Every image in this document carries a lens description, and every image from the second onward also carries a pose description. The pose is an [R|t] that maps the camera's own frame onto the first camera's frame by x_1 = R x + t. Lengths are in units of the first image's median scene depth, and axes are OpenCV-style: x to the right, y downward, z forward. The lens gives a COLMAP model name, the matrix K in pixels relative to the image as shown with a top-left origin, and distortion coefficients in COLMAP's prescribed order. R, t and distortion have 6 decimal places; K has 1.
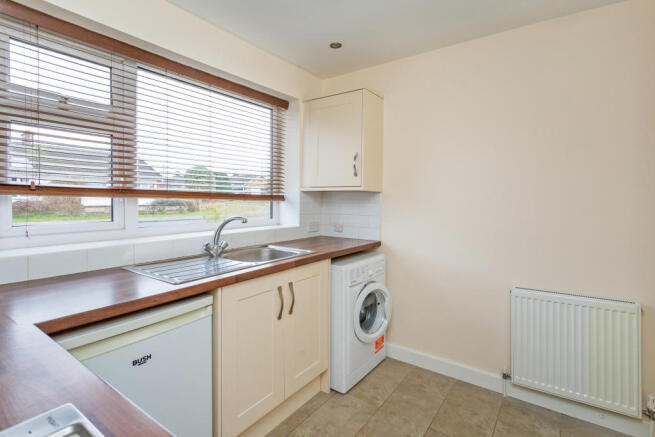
lens RADIAL K [[305.5, 0, 325.1], [0, 305.5, 220.2], [0, 0, 1]] dist [-0.000171, 0.000288]
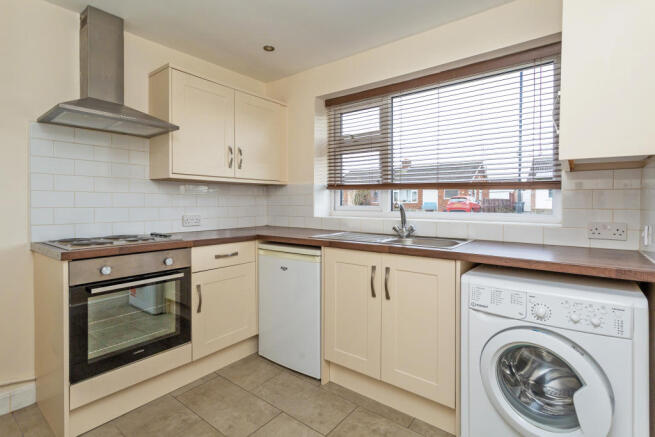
lens RADIAL K [[309.5, 0, 327.1], [0, 309.5, 207.9], [0, 0, 1]] dist [0.001570, 0.000183]
pose [[0.002010, 0.019853, -0.999801, 0.867482], [-0.062494, 0.997851, 0.019689, 0.000964], [0.998043, 0.062442, 0.003246, 0.754457]]
